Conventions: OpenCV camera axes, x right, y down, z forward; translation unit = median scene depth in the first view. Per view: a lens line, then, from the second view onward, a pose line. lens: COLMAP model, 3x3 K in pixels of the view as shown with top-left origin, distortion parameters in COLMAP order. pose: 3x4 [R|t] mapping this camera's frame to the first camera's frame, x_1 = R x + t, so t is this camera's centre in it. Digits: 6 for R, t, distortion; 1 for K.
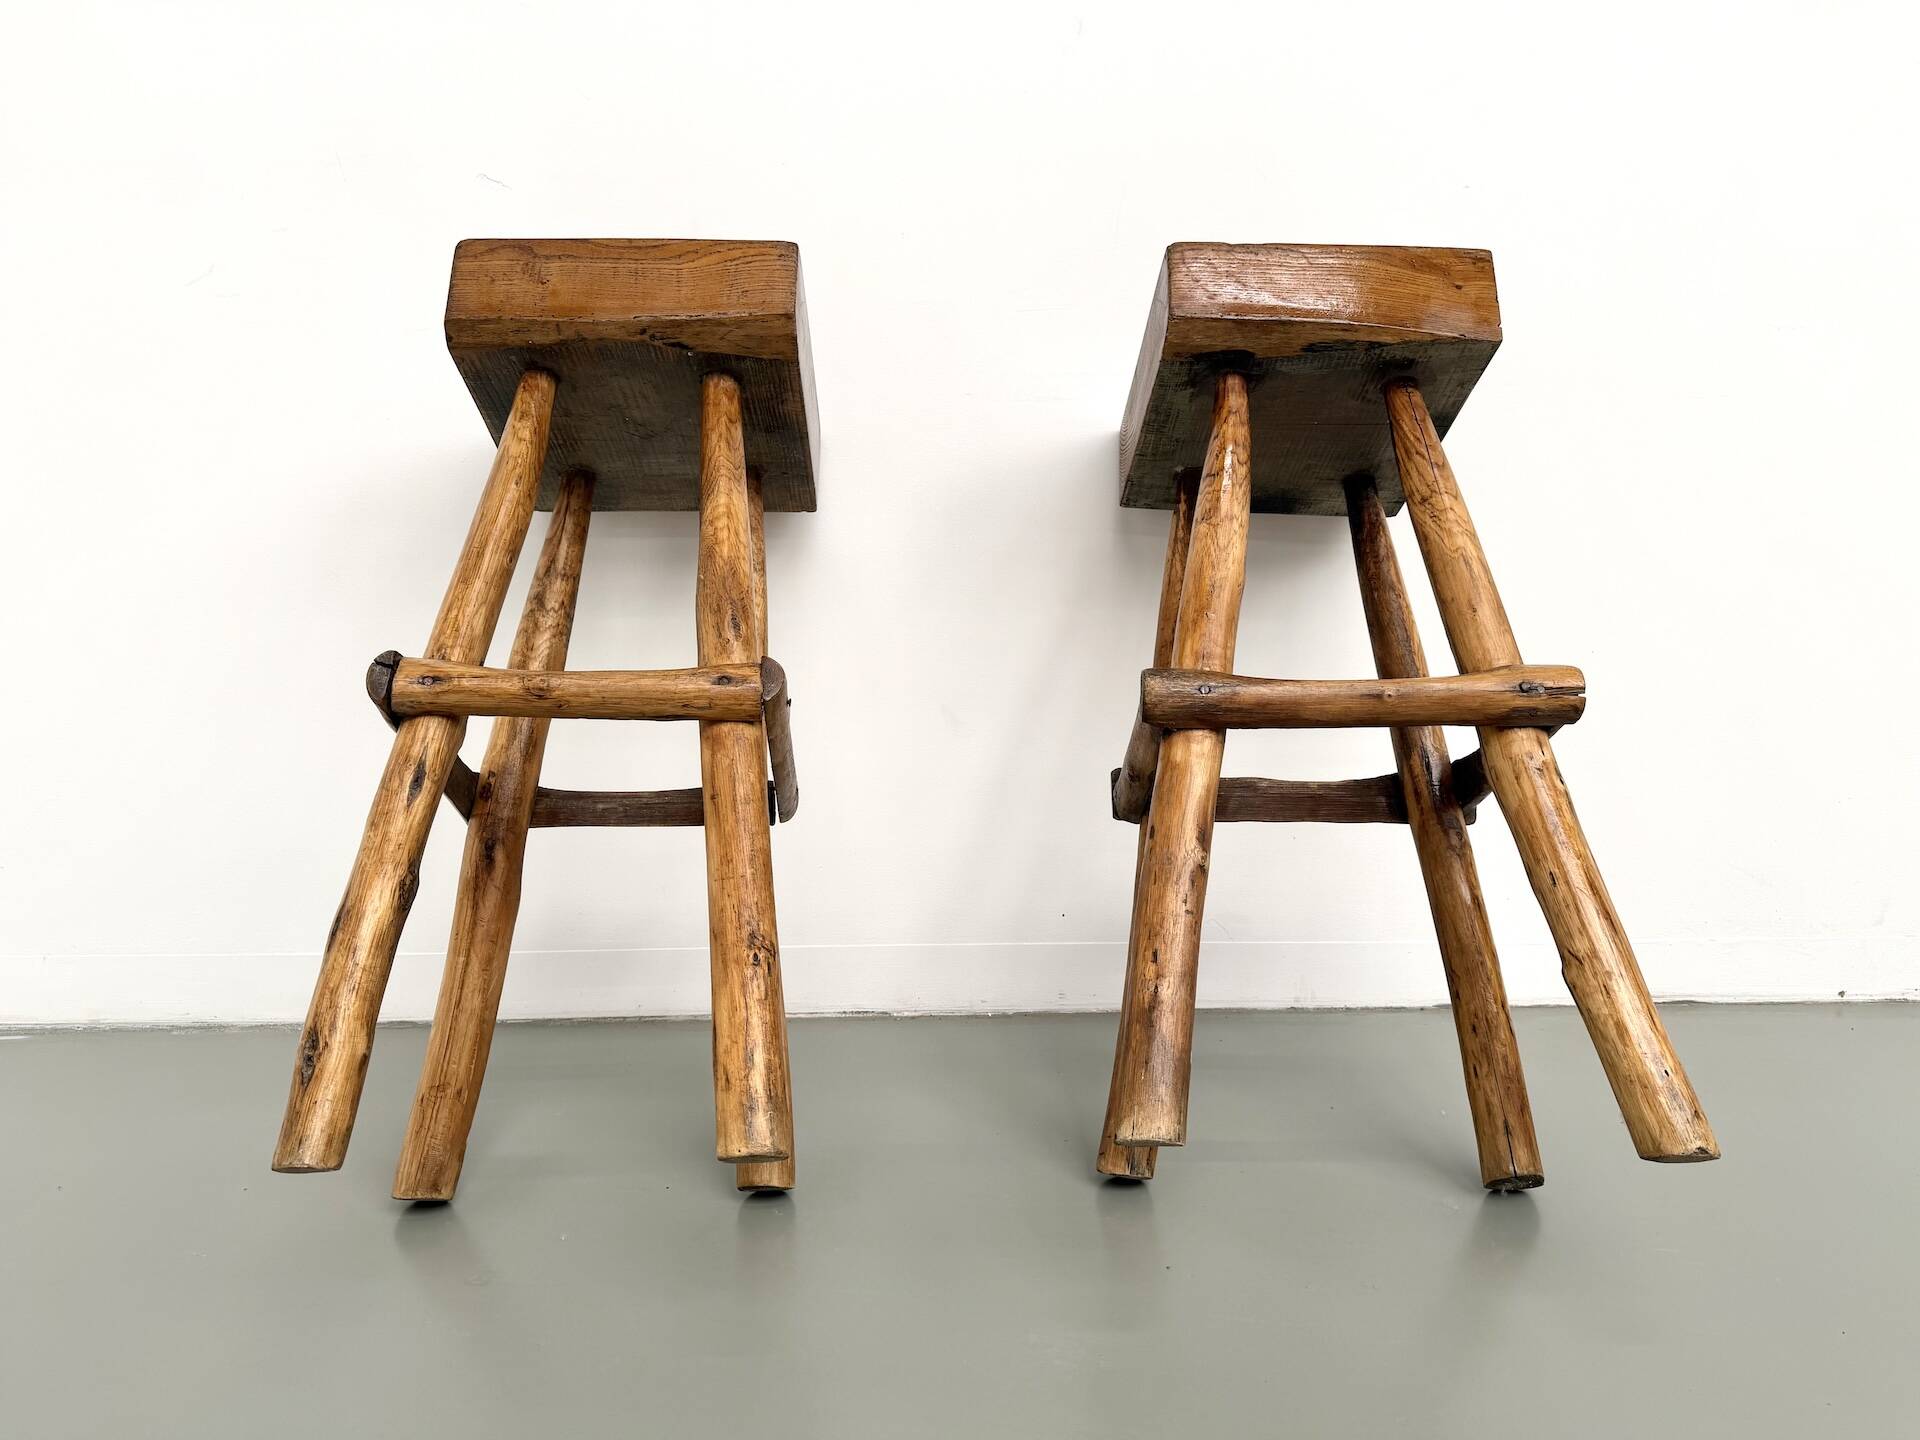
lens RADIAL K [[1346.6, 0, 959.9], [0, 1346.6, 729.9], [0, 0, 1]] dist [0.178067, -0.406095]
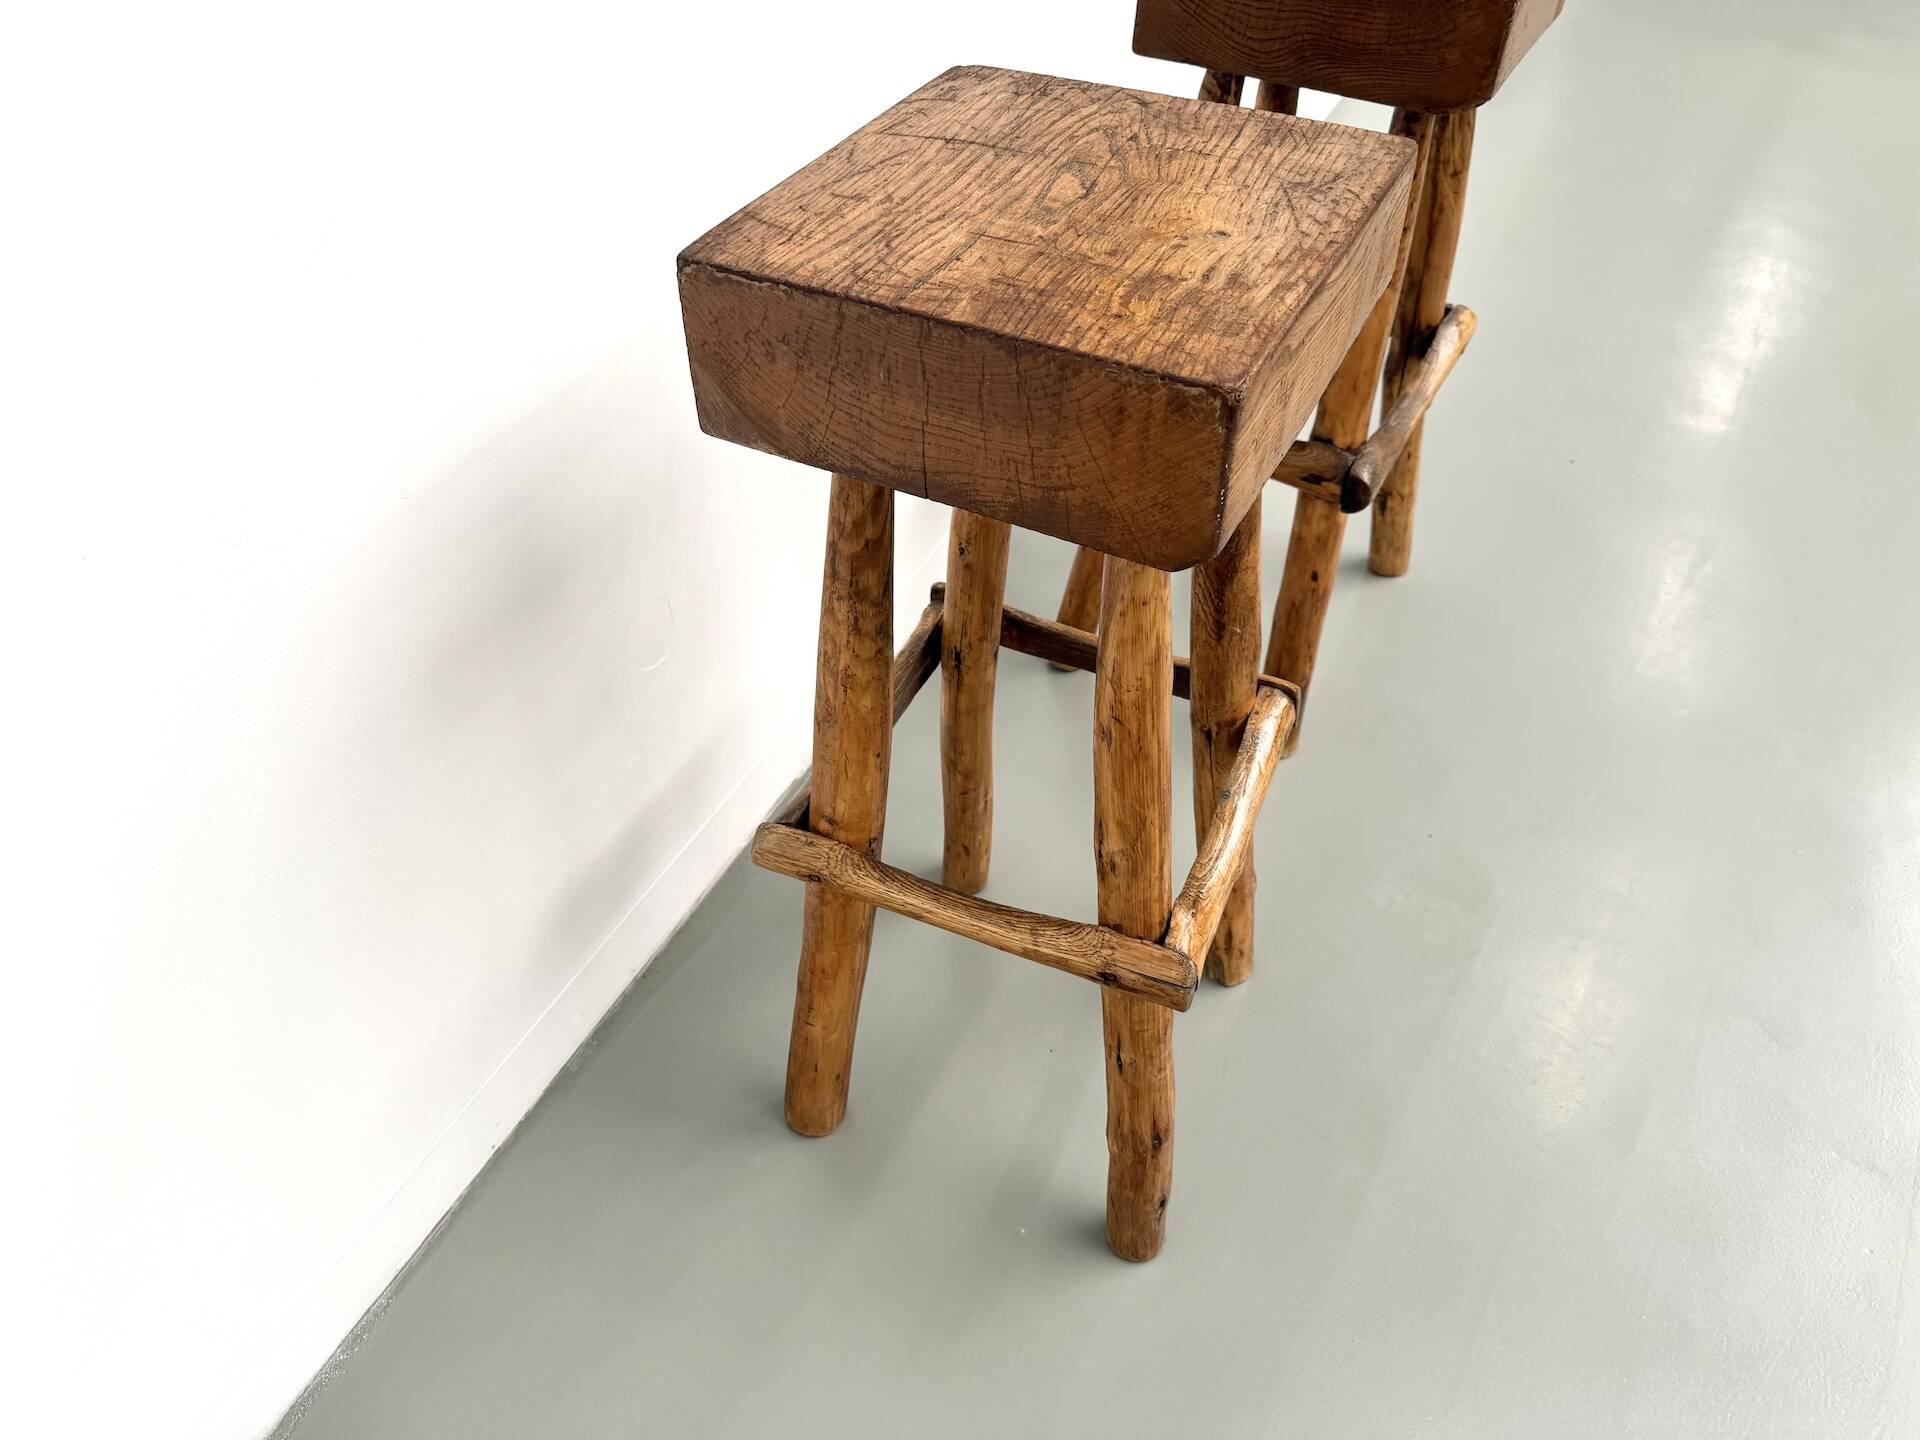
lens RADIAL K [[1346.6, 0, 959.9], [0, 1346.6, 729.9], [0, 0, 1]] dist [0.178067, -0.406095]
pose [[0.483105, -0.606966, 0.631033, -0.814354], [-0.329882, 0.541426, 0.773327, -0.649664], [-0.811041, -0.581765, 0.061338, 1.013014]]
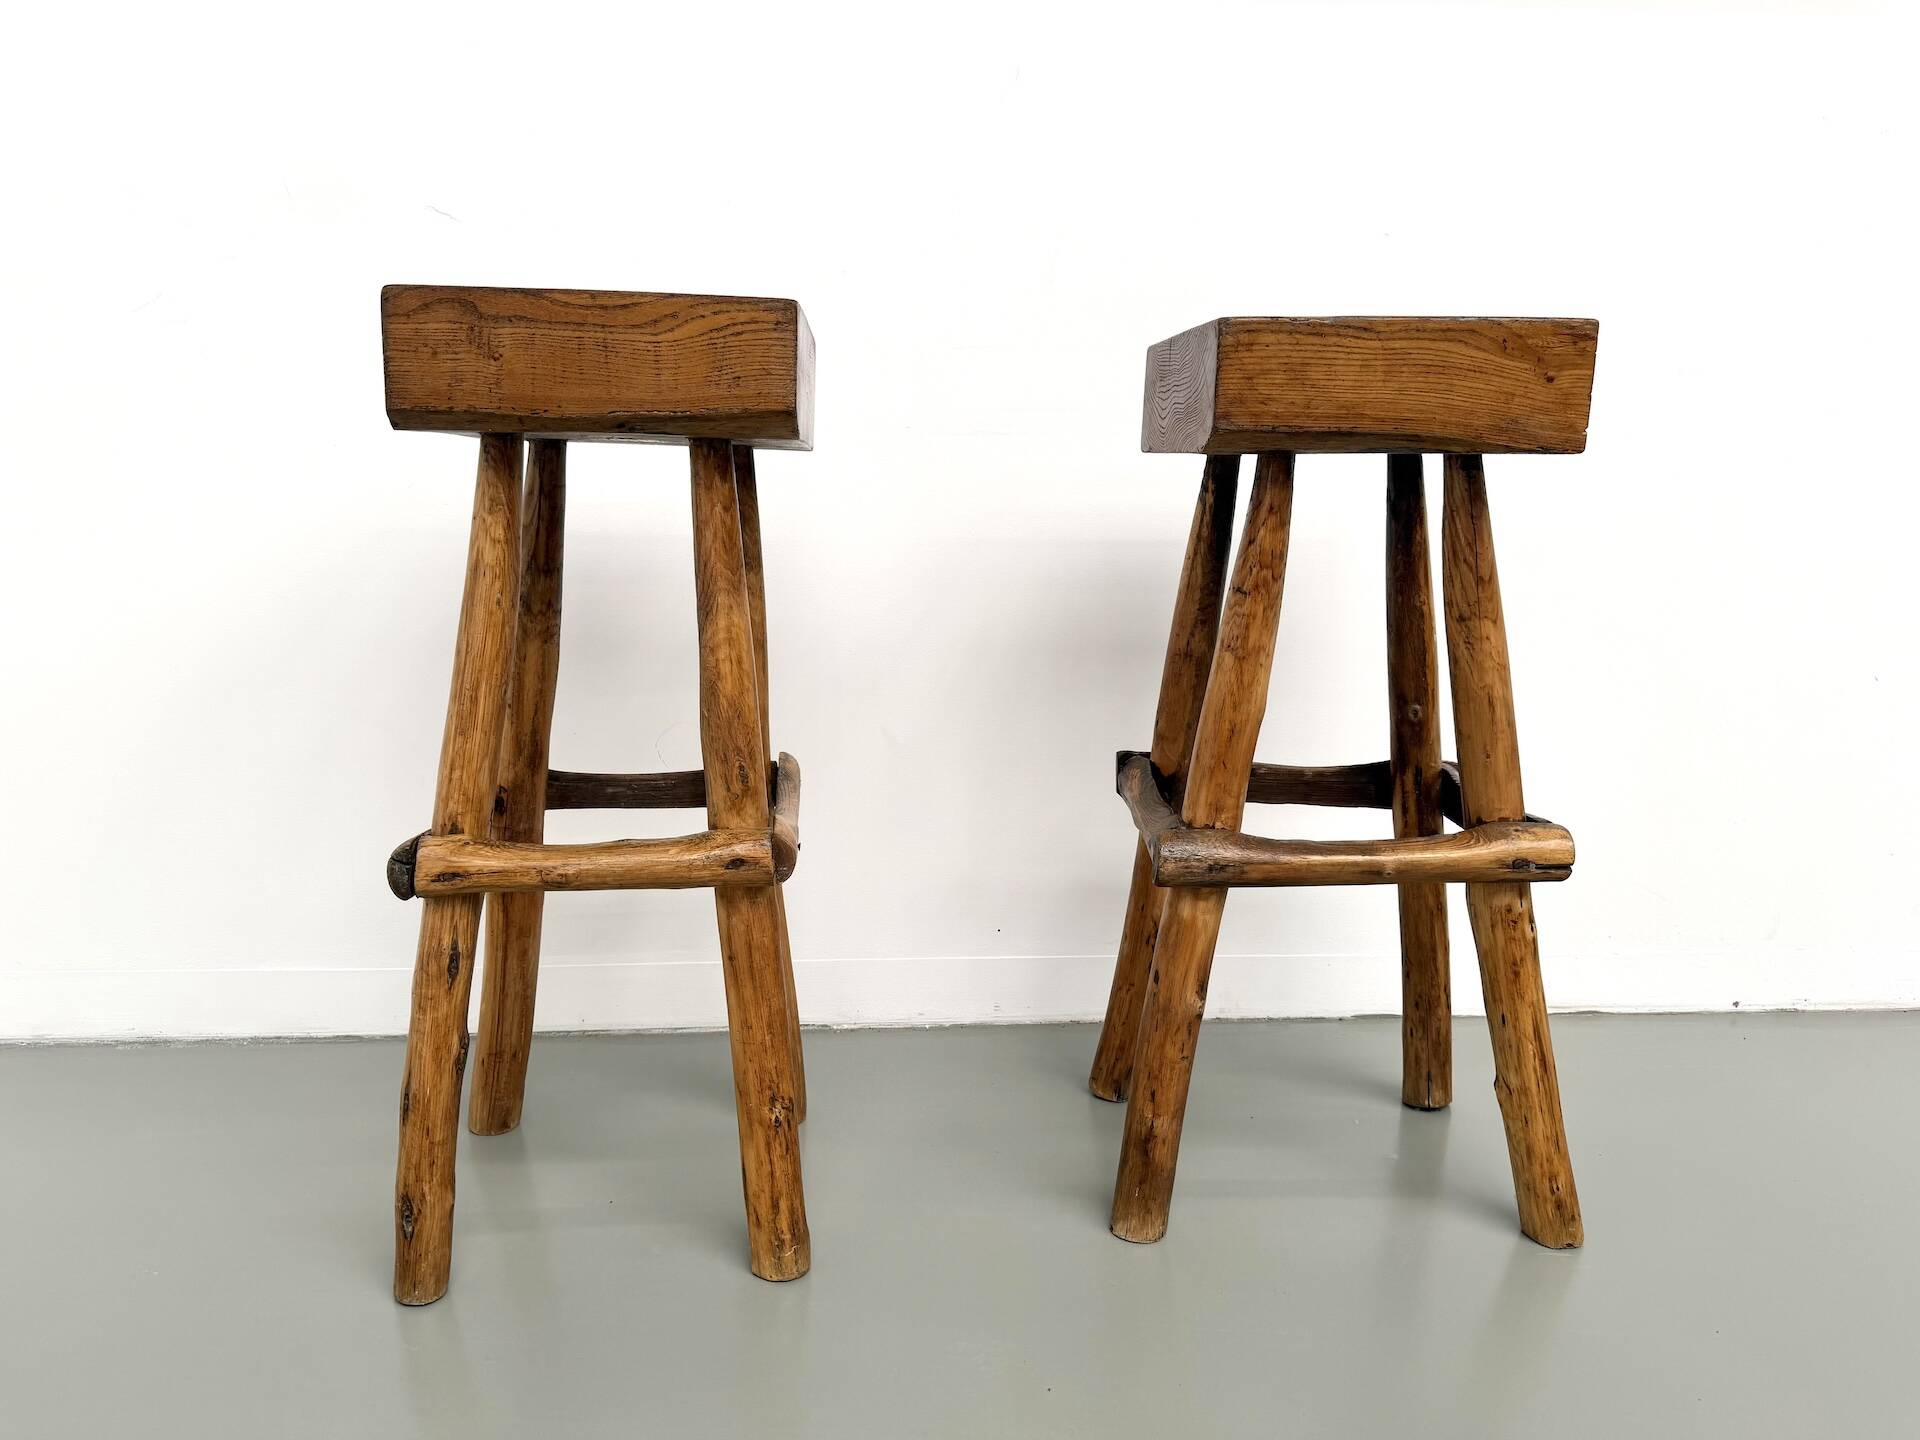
lens RADIAL K [[1346.6, 0, 959.9], [0, 1346.6, 729.9], [0, 0, 1]] dist [0.178067, -0.406095]
pose [[0.998873, 0.035948, 0.030989, -0.036606], [-0.046882, 0.849071, 0.526194, -0.595534], [-0.007397, -0.527054, 0.849800, 0.162036]]
